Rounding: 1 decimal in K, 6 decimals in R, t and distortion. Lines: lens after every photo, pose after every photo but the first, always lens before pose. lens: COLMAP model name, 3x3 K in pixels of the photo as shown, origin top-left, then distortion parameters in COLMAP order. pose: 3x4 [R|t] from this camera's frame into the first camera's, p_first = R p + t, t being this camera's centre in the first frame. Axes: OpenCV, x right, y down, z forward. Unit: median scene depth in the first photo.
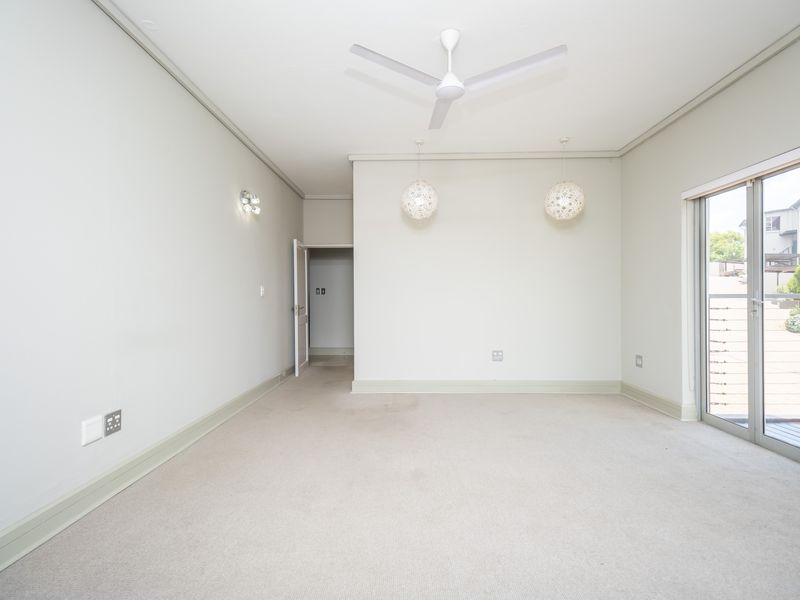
lens RADIAL K [[396.8, 0, 400.8], [0, 396.8, 294.5], [0, 0, 1]] dist [0.004246, -0.000073]
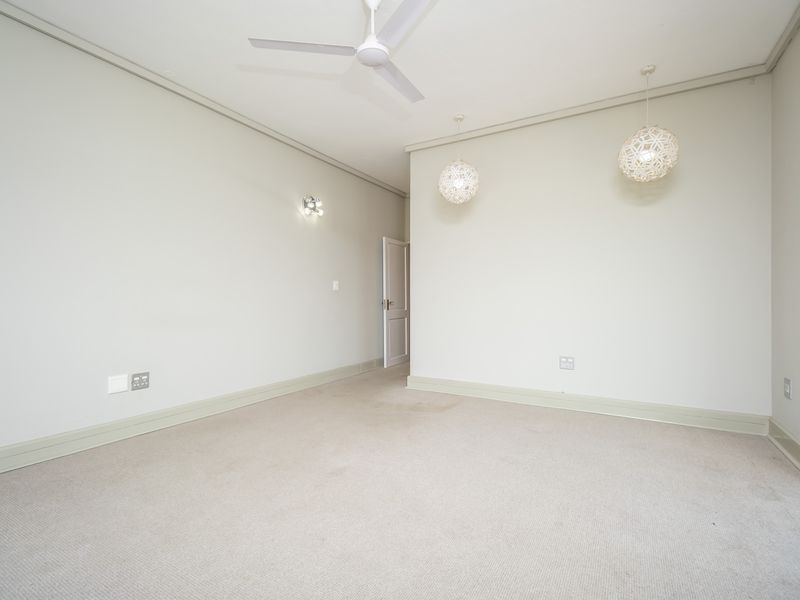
lens RADIAL K [[396.8, 0, 400.8], [0, 396.8, 294.5], [0, 0, 1]] dist [0.004246, -0.000073]
pose [[0.871201, -0.001955, -0.490922, 0.374162], [0.000673, 0.999996, -0.002788, 0.020739], [0.490926, 0.002098, 0.871199, 0.149134]]
